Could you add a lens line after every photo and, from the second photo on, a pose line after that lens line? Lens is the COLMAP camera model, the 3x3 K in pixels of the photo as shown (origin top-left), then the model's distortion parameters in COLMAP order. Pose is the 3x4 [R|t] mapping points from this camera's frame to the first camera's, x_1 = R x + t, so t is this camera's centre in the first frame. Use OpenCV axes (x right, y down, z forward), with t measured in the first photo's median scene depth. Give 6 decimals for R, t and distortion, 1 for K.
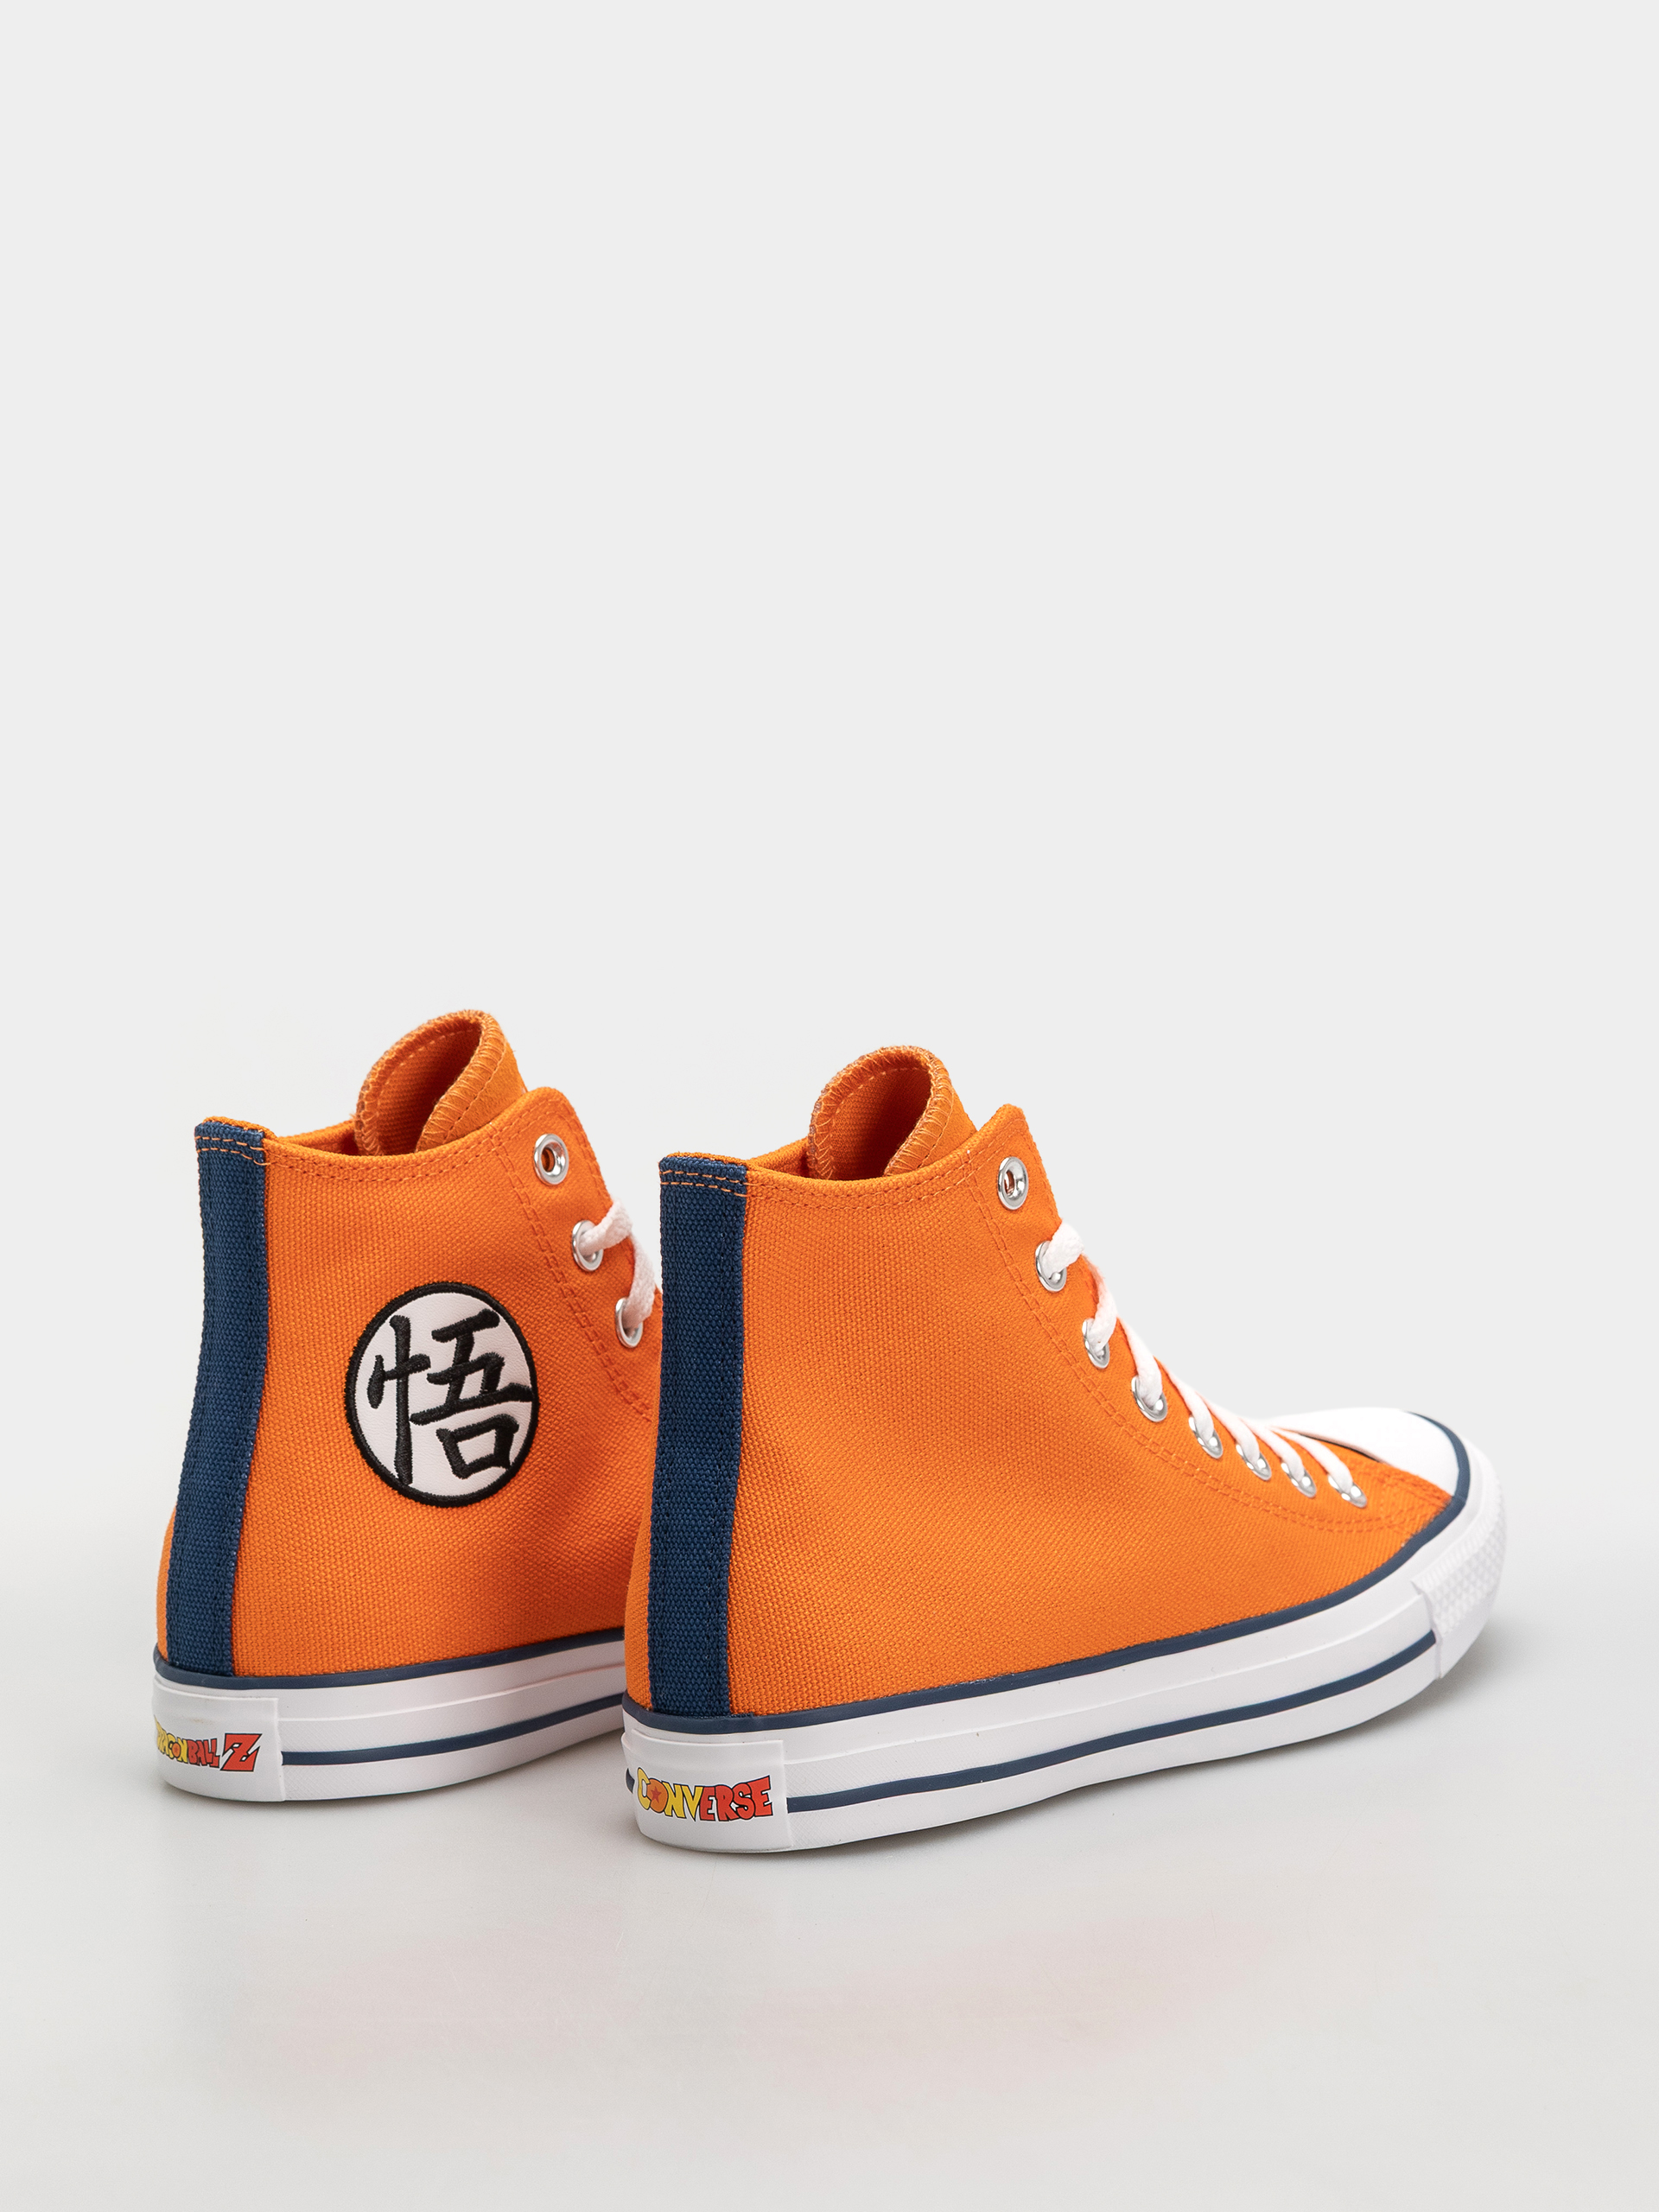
lens RADIAL K [[5284.3, 0, 829.5], [0, 5284.3, 1106.0], [0, 0, 1]] dist [0.000368, 0.049004]
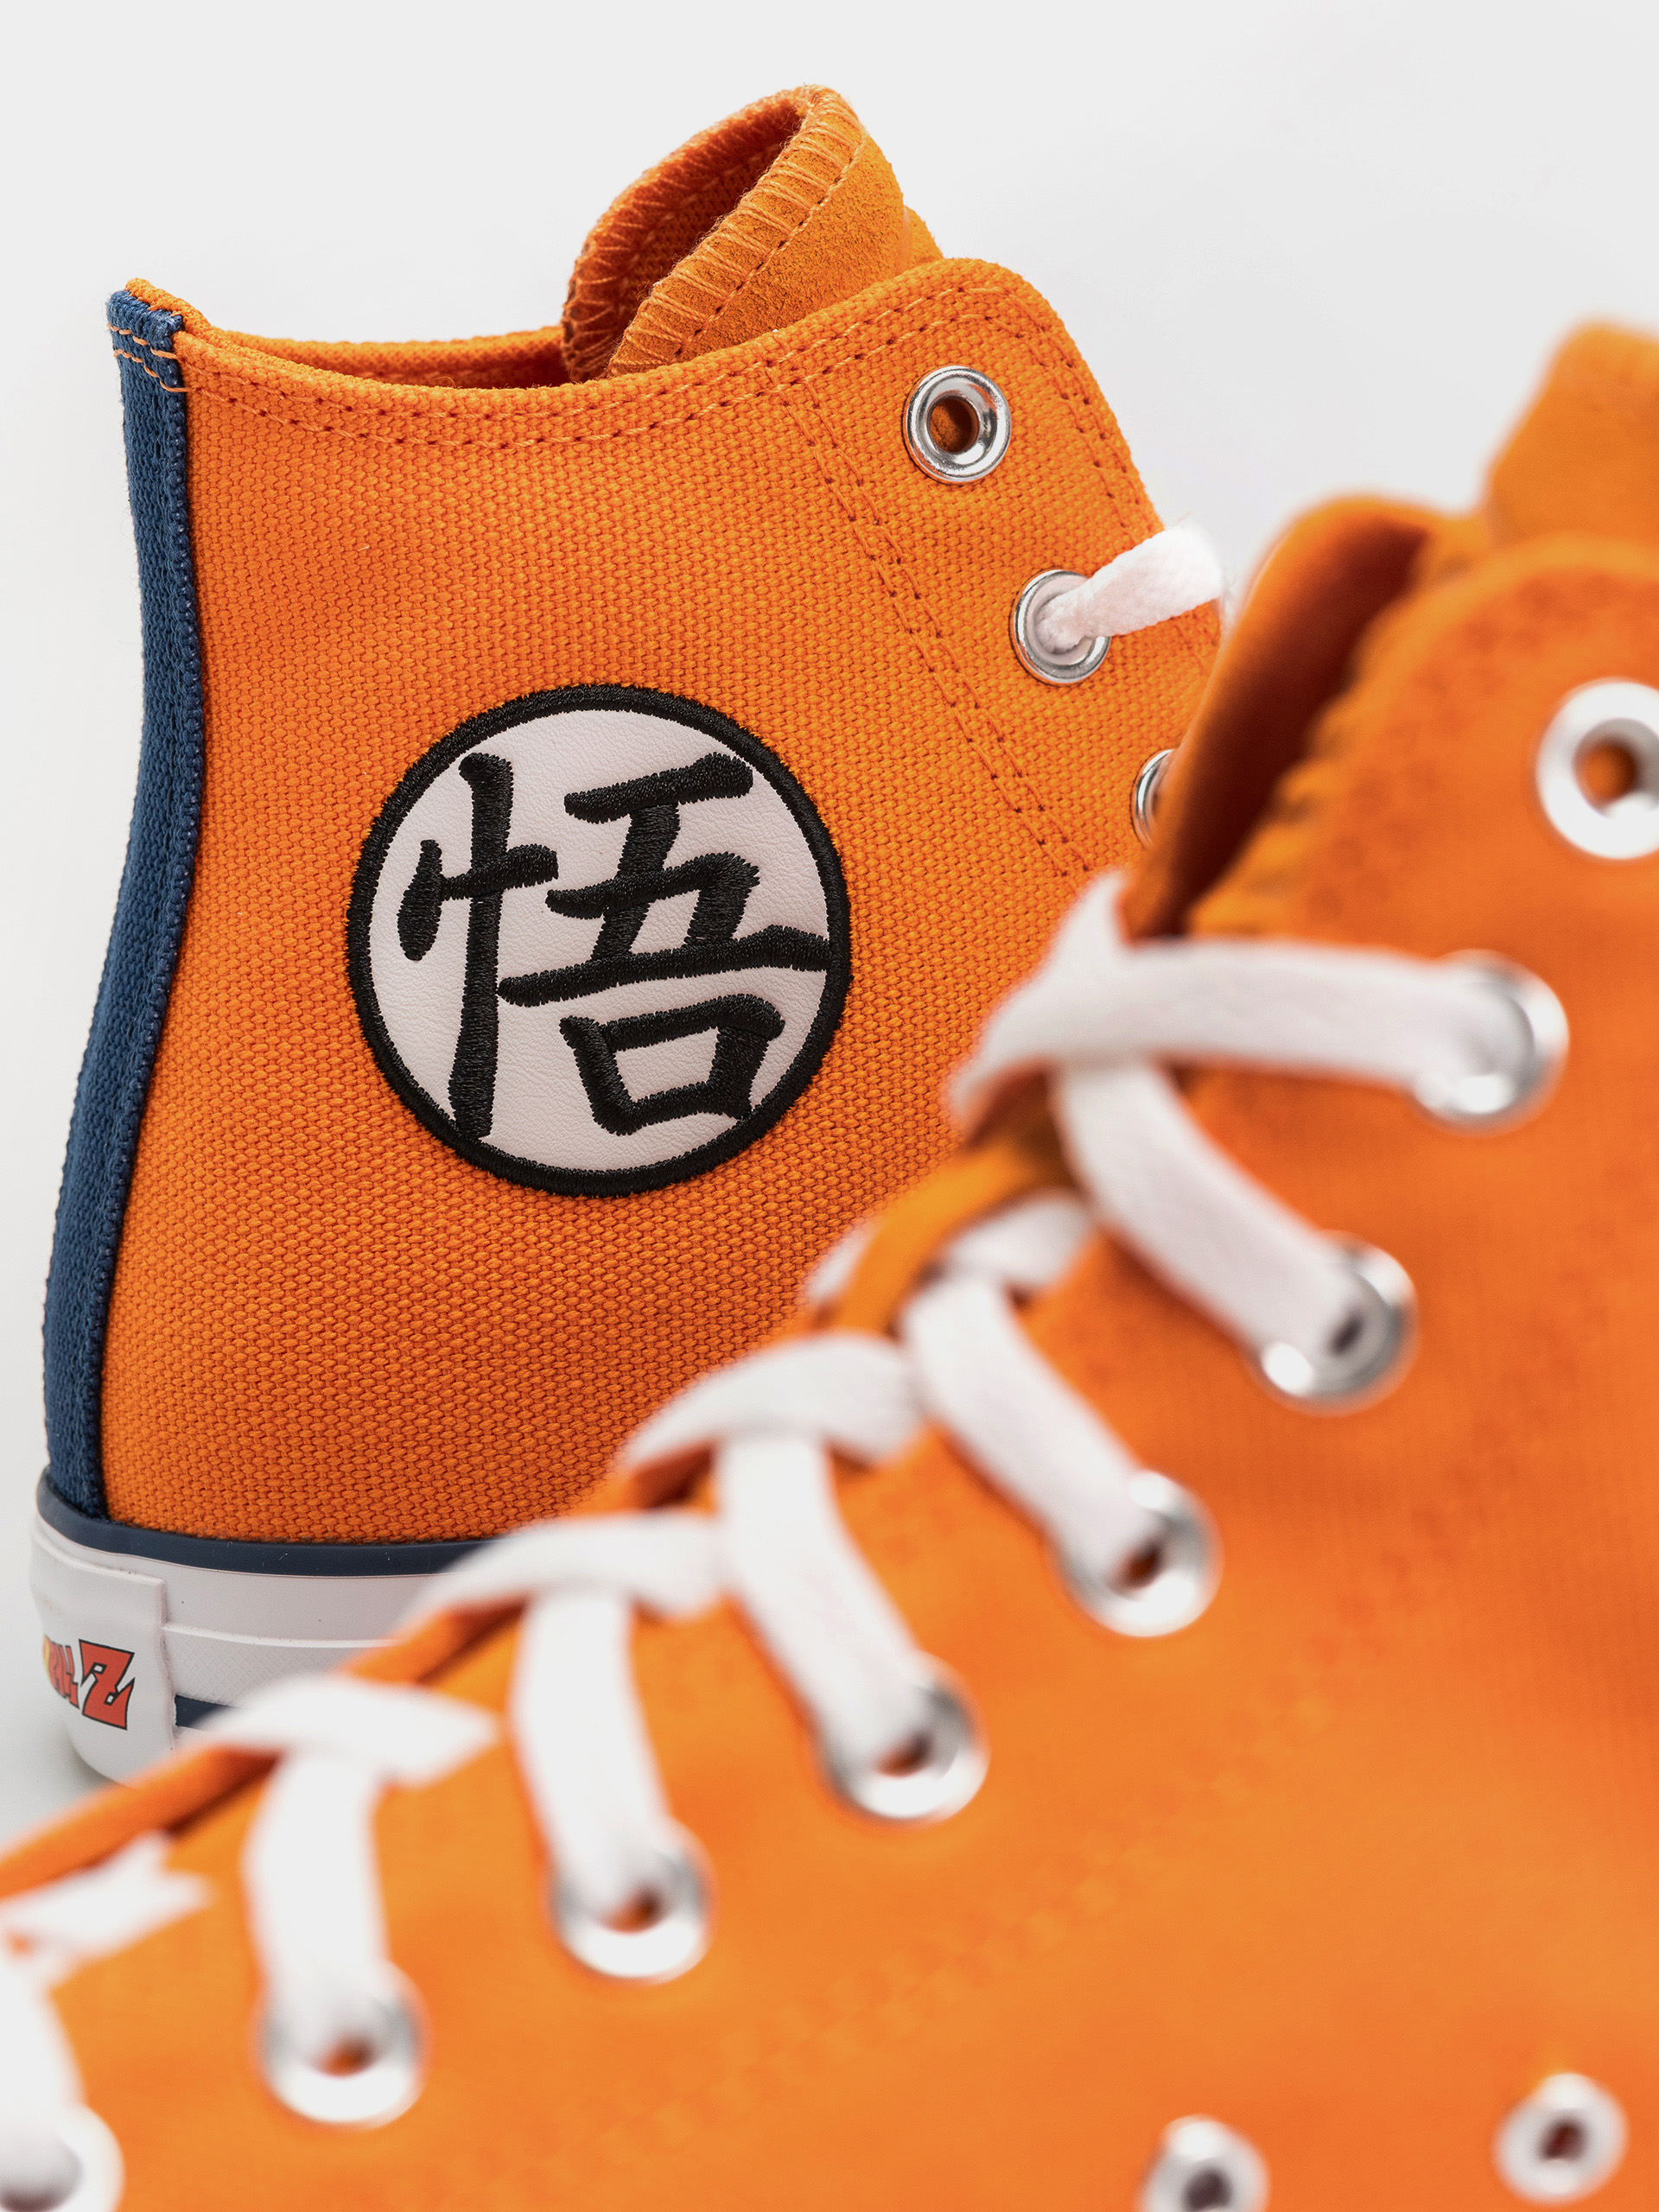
lens RADIAL K [[5284.3, 0, 829.5], [0, 5284.3, 1106.0], [0, 0, 1]] dist [0.000368, 0.049004]
pose [[0.904479, 0.096719, -0.415408, 0.129725], [-0.050635, 0.991411, 0.120580, 0.014094], [0.423503, -0.088027, 0.901608, 0.609467]]
